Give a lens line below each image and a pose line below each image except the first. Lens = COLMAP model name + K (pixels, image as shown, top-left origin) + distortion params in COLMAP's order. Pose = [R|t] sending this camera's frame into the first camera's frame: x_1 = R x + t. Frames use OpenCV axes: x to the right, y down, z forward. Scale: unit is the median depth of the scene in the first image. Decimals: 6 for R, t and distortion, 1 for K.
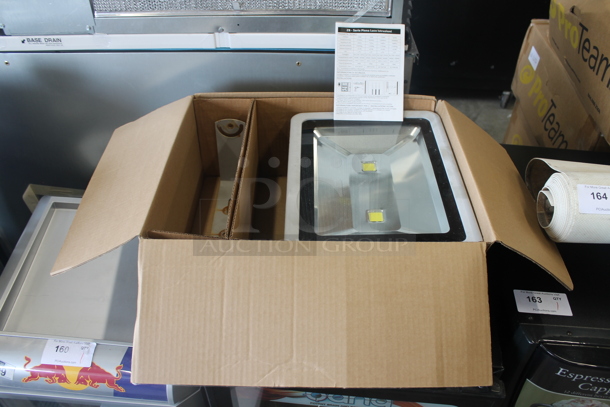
lens RADIAL K [[517.5, 0, 305.0], [0, 517.5, 203.5], [0, 0, 1]] dist [-0.167464, 0.138167]
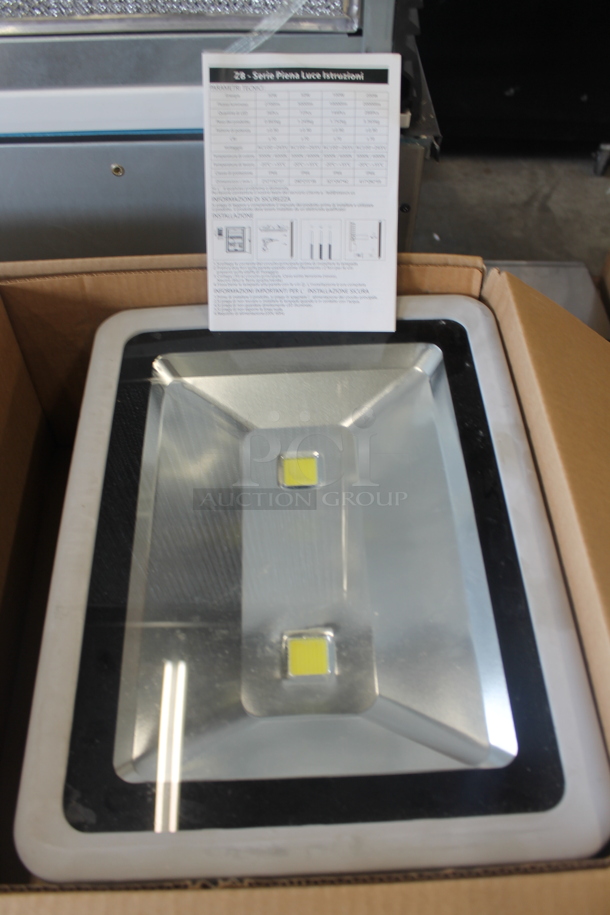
lens RADIAL K [[776.3, 0, 305.0], [0, 776.3, 457.5], [0, 0, 1]] dist [-0.167464, 0.138167]
pose [[0.998822, -0.032399, 0.036136, 0.102482], [0.024220, 0.977962, 0.207375, -0.187961], [-0.042059, -0.206256, 0.977594, 0.435027]]
